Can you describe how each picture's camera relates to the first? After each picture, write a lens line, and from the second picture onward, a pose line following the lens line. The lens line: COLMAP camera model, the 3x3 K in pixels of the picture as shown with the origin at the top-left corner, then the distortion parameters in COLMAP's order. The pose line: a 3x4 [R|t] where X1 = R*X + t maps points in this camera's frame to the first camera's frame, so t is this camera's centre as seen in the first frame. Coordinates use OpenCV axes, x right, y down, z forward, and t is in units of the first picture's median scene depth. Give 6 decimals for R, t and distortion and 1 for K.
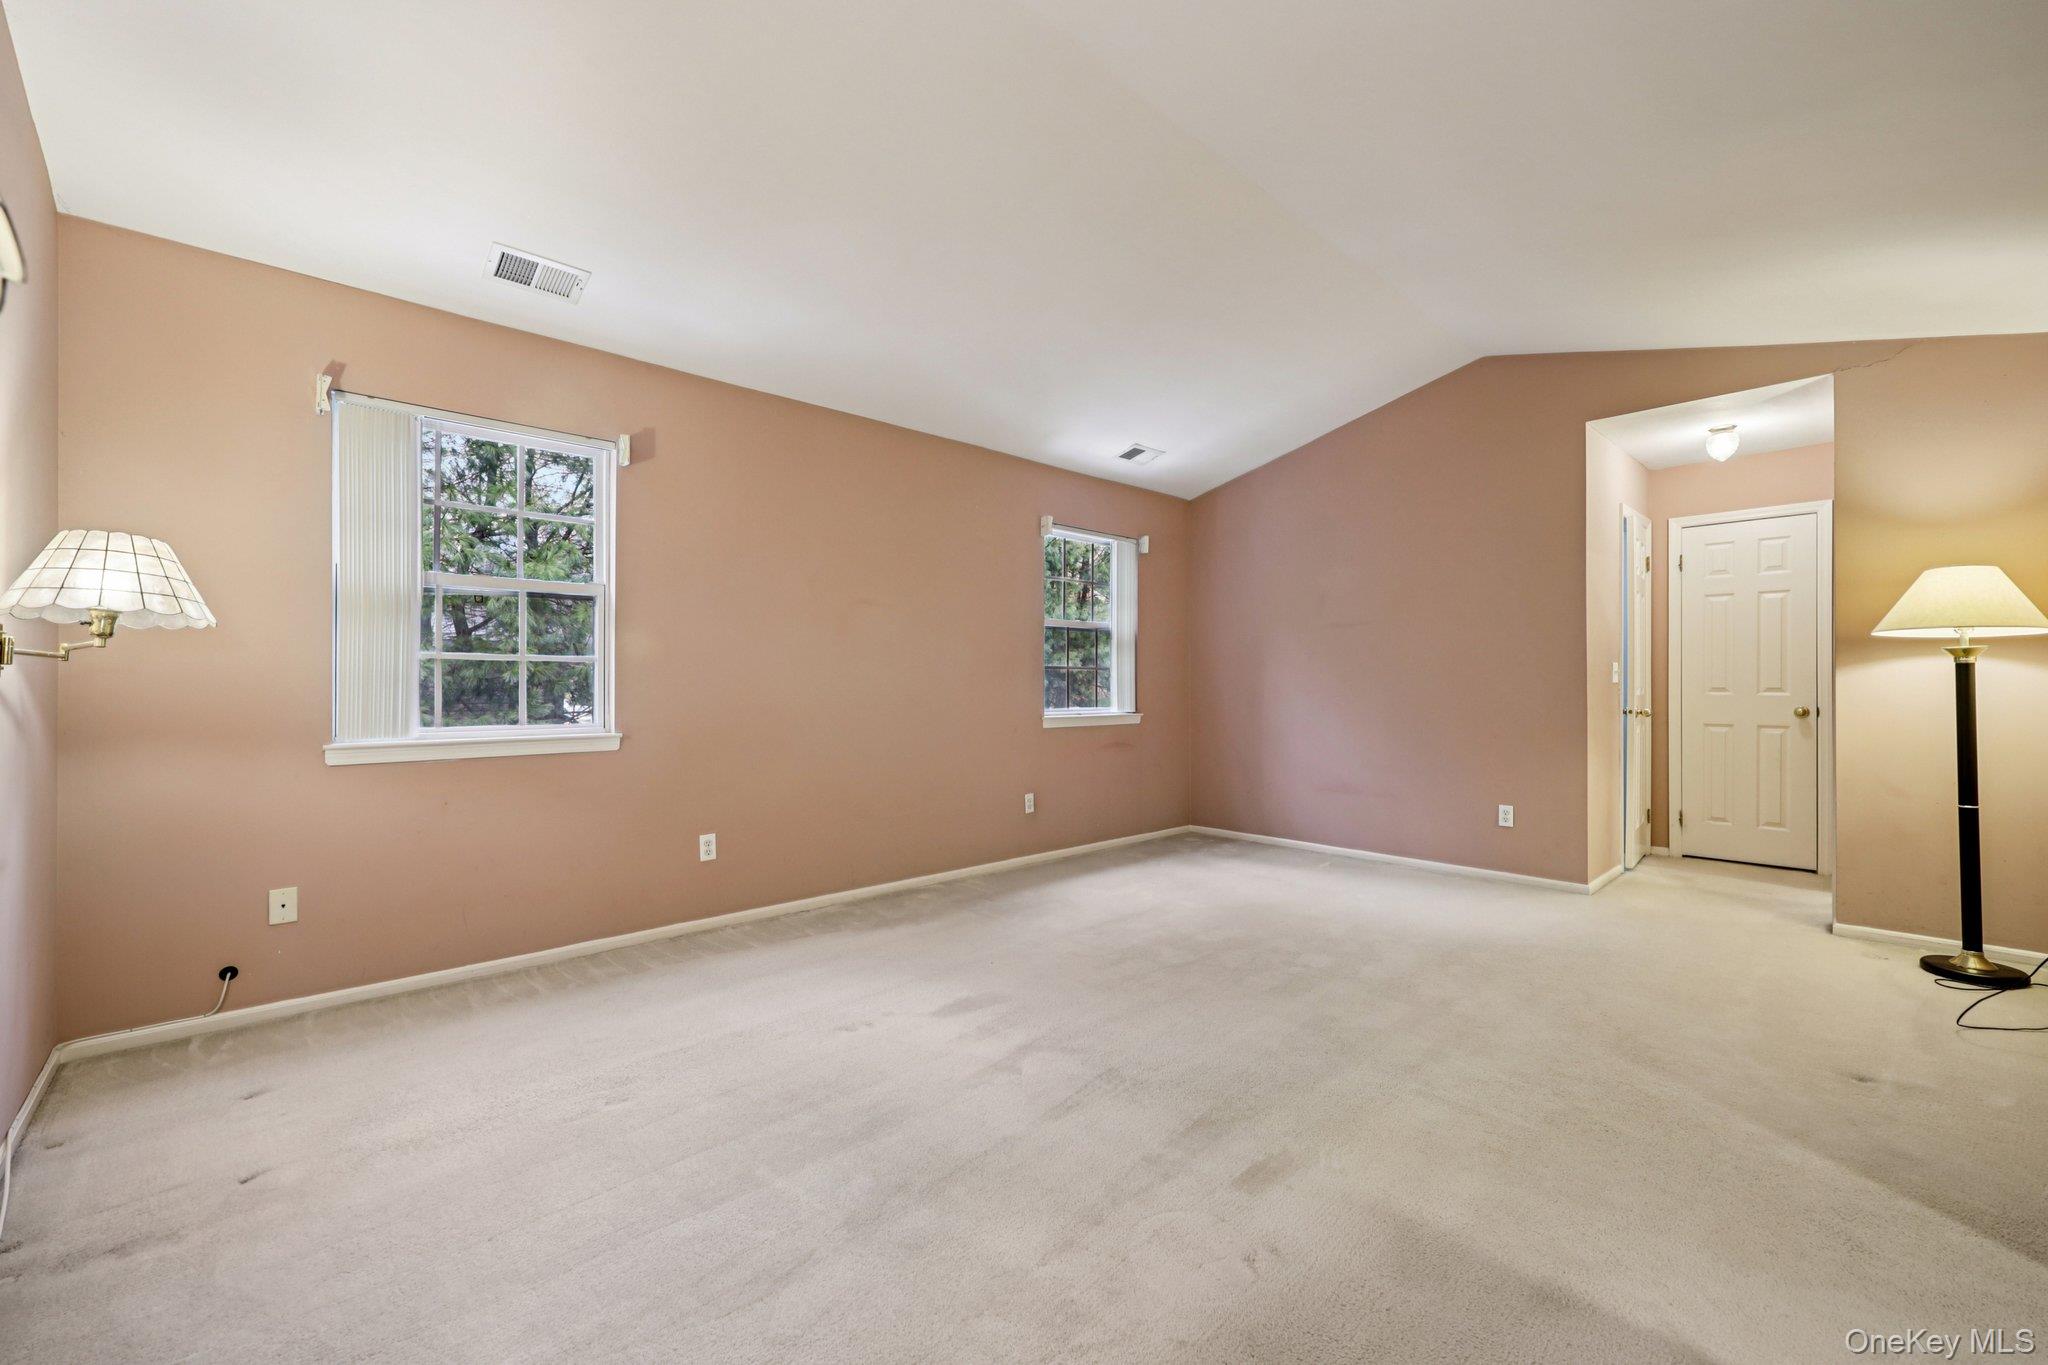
lens RADIAL K [[812.0, 0, 1025.6], [0, 812.0, 686.1], [0, 0, 1]] dist [-0.000065, -0.000738]
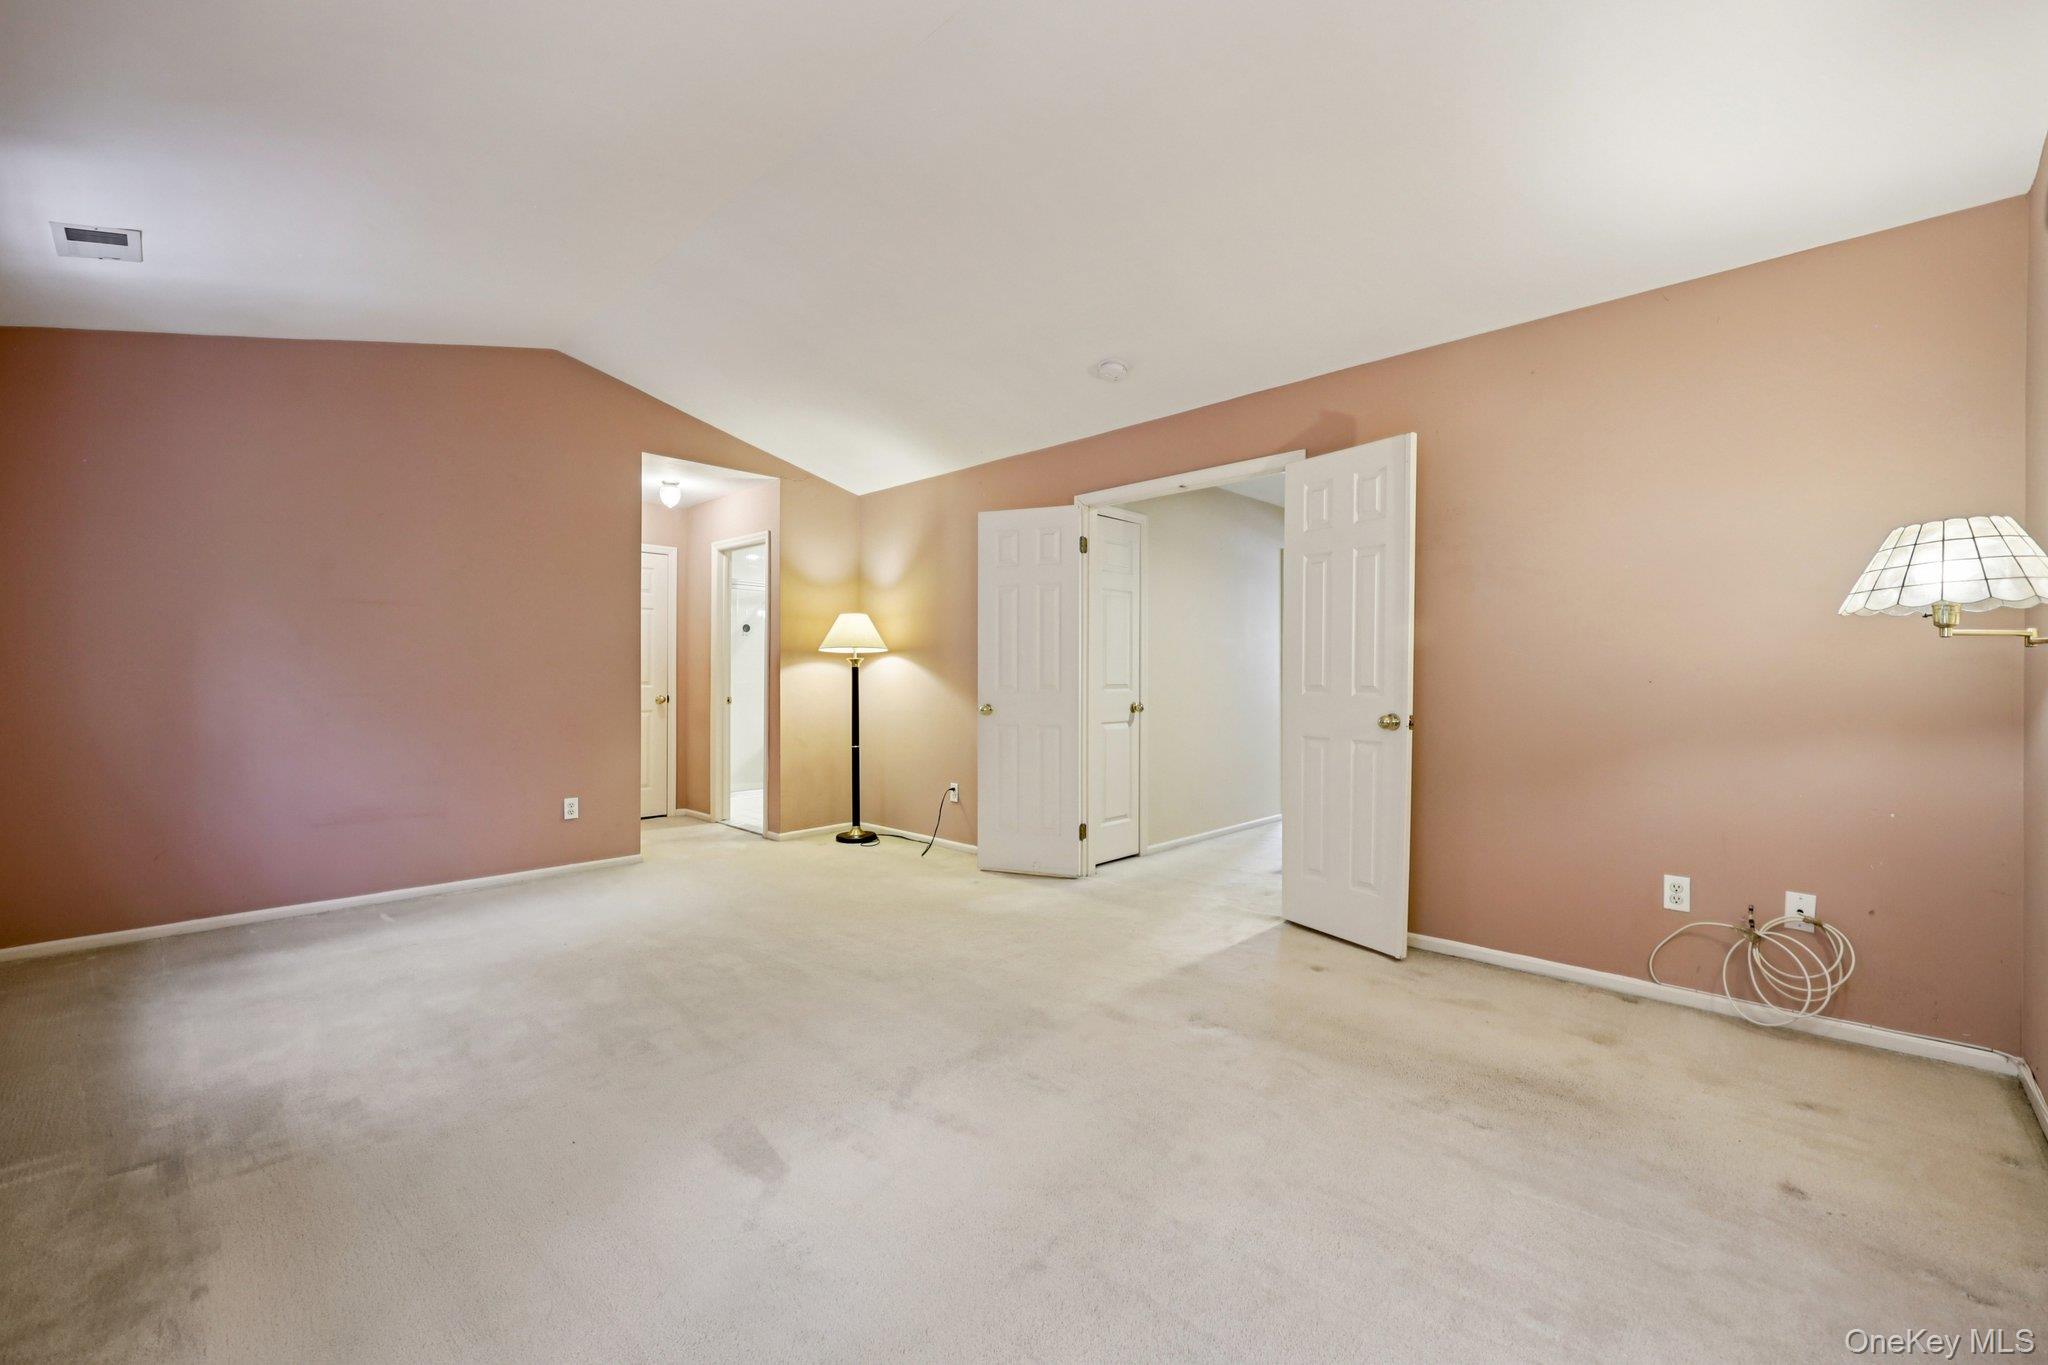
lens RADIAL K [[812.0, 0, 1025.1], [0, 812.0, 675.5], [0, 0, 1]] dist [-0.000065, -0.000738]
pose [[-0.042154, 0.004175, 0.999102, -0.659372], [0.002390, 0.999989, -0.004078, -0.002333], [-0.999108, 0.002216, -0.042164, 0.692318]]
